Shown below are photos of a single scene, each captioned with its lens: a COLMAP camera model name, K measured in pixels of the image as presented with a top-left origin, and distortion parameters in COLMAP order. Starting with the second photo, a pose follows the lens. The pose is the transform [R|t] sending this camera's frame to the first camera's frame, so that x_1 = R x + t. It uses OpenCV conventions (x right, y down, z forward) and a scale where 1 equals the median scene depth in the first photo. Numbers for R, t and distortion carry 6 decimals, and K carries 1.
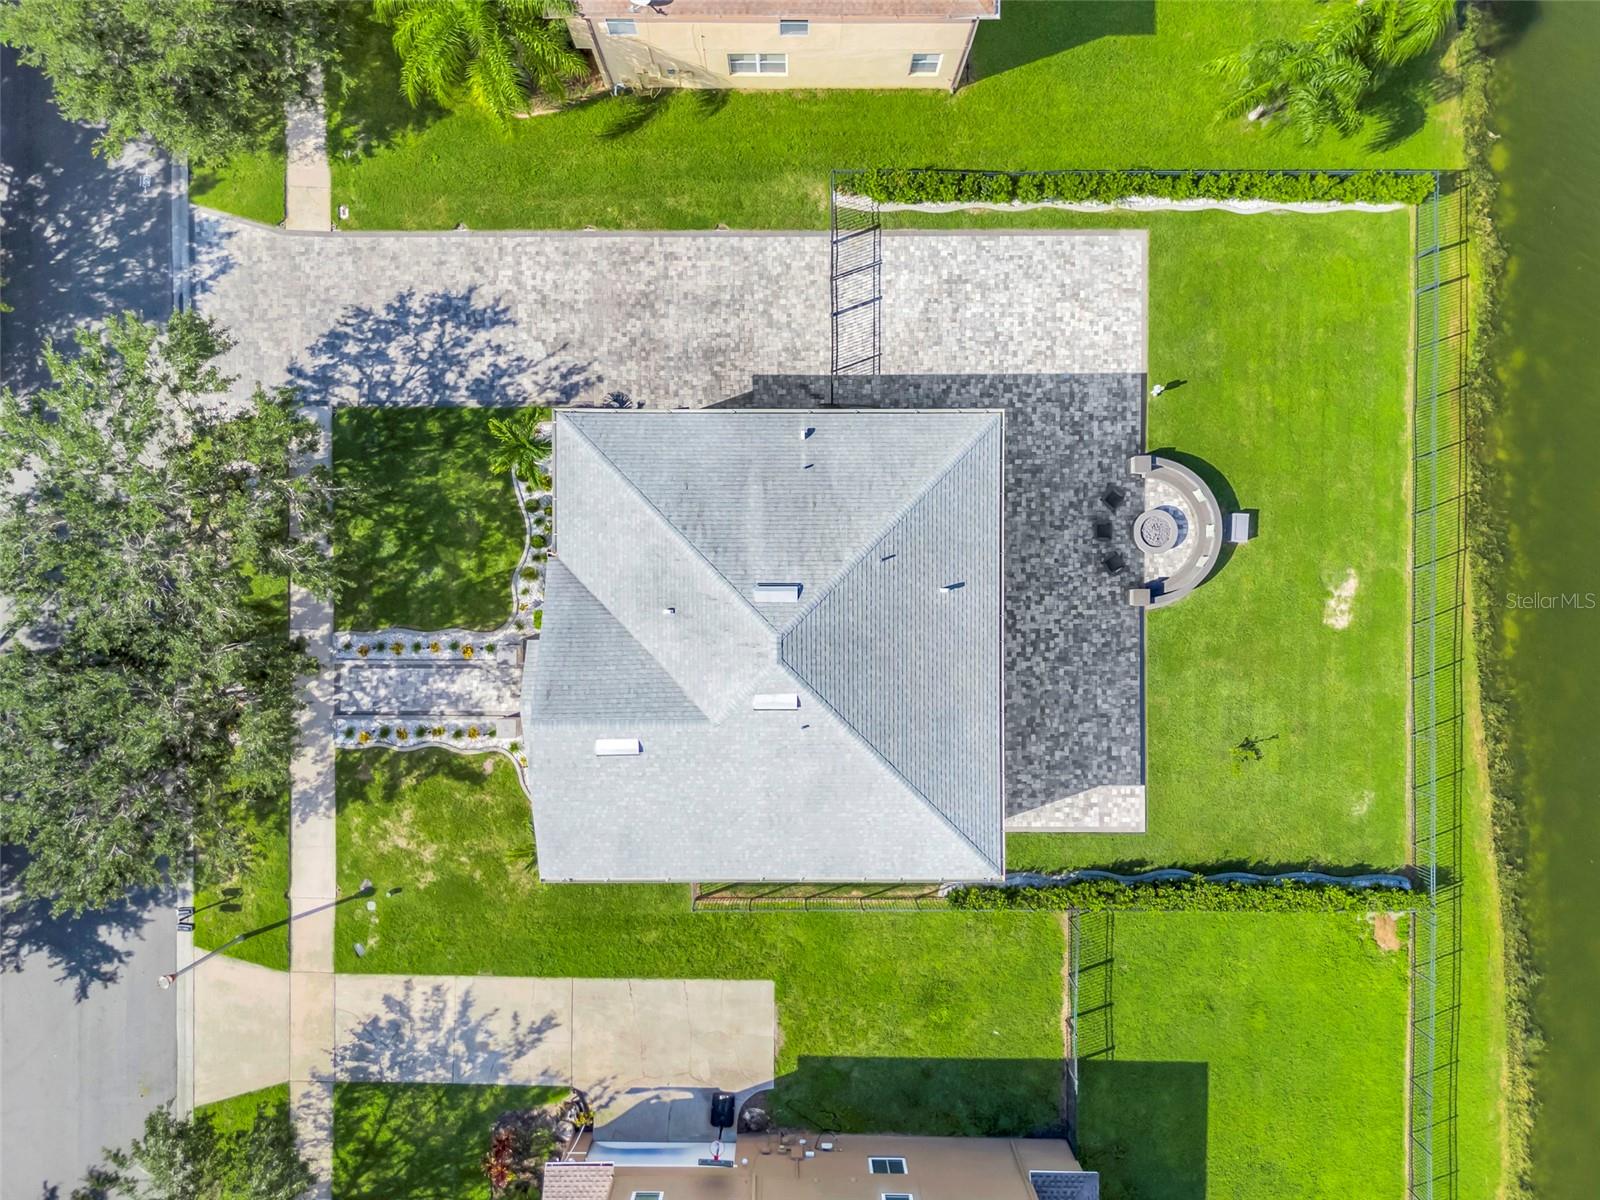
lens RADIAL K [[1176.4, 0, 800.0], [0, 1176.4, 600.0], [0, 0, 1]] dist [0.064540, -0.005637]
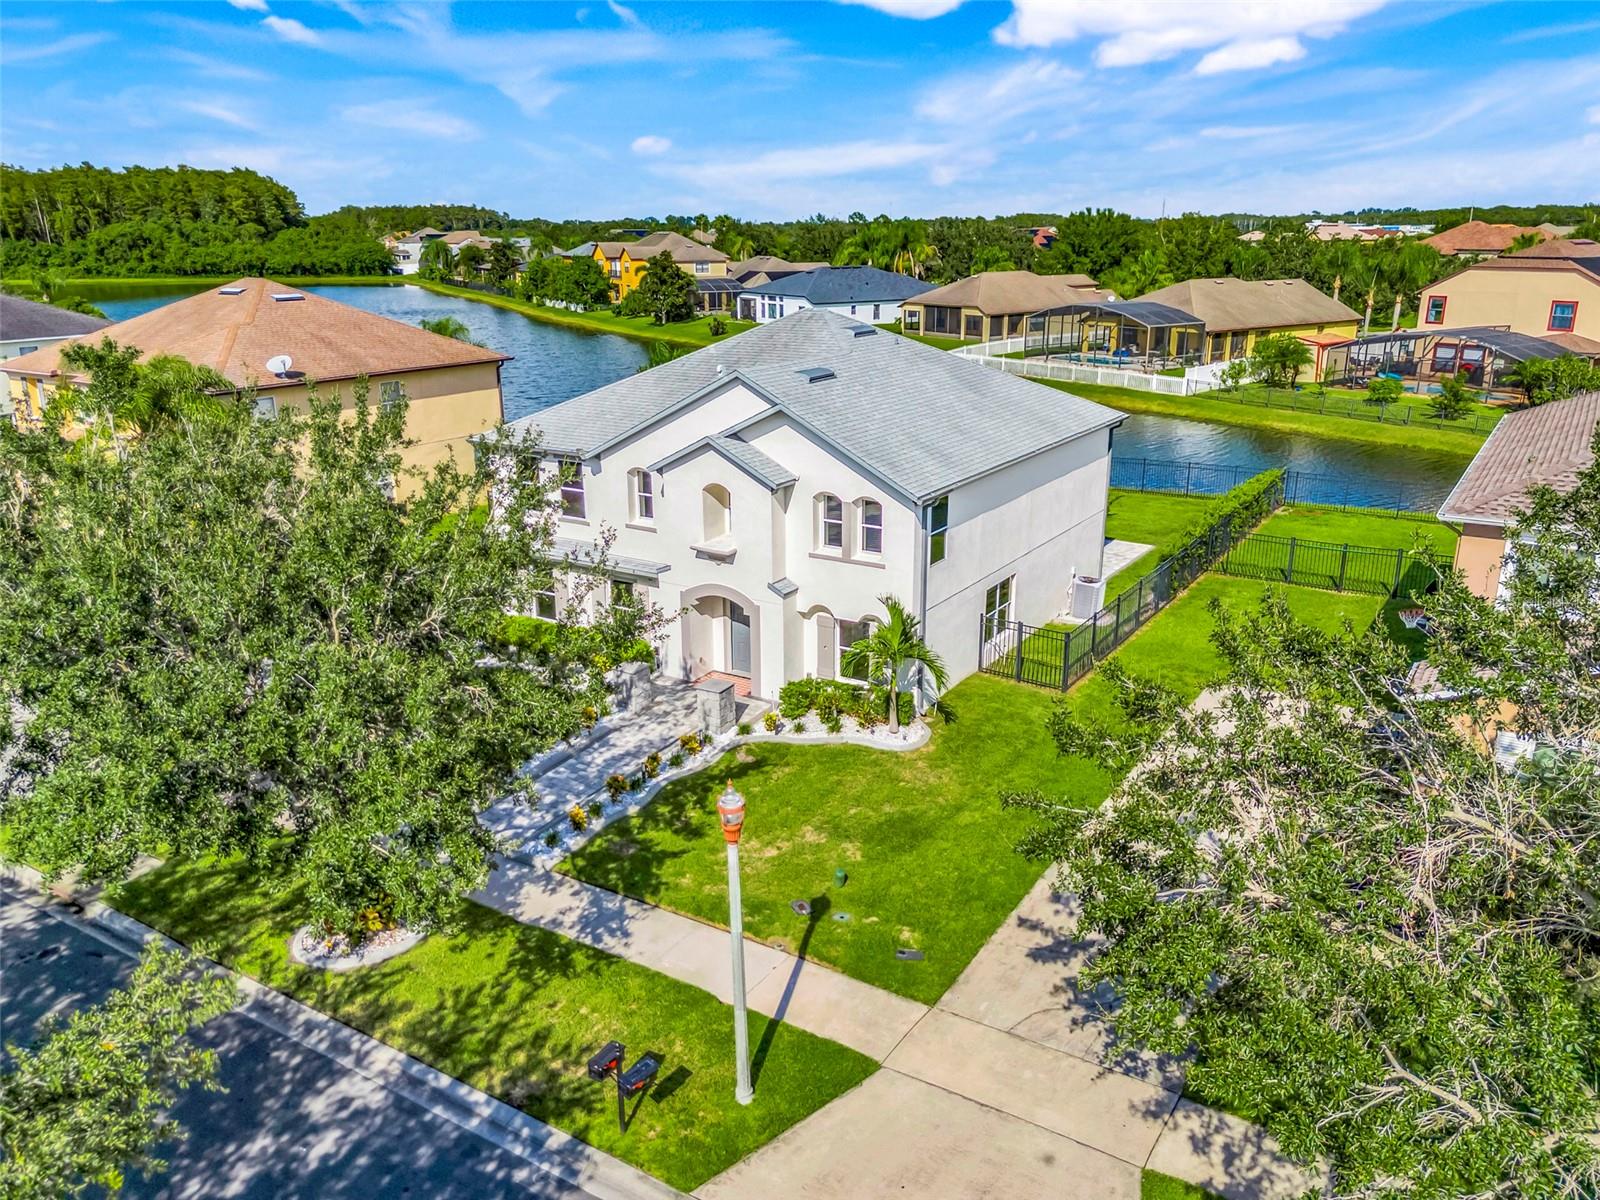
lens RADIAL K [[1217.4, 0, 800.0], [0, 1217.4, 600.0], [0, 0, 1]] dist [0.072103, -0.091364]
pose [[0.530829, -0.255767, 0.807963, -0.755672], [0.847000, 0.128071, -0.515935, 0.491696], [0.028482, 0.958218, 0.284618, 0.736651]]
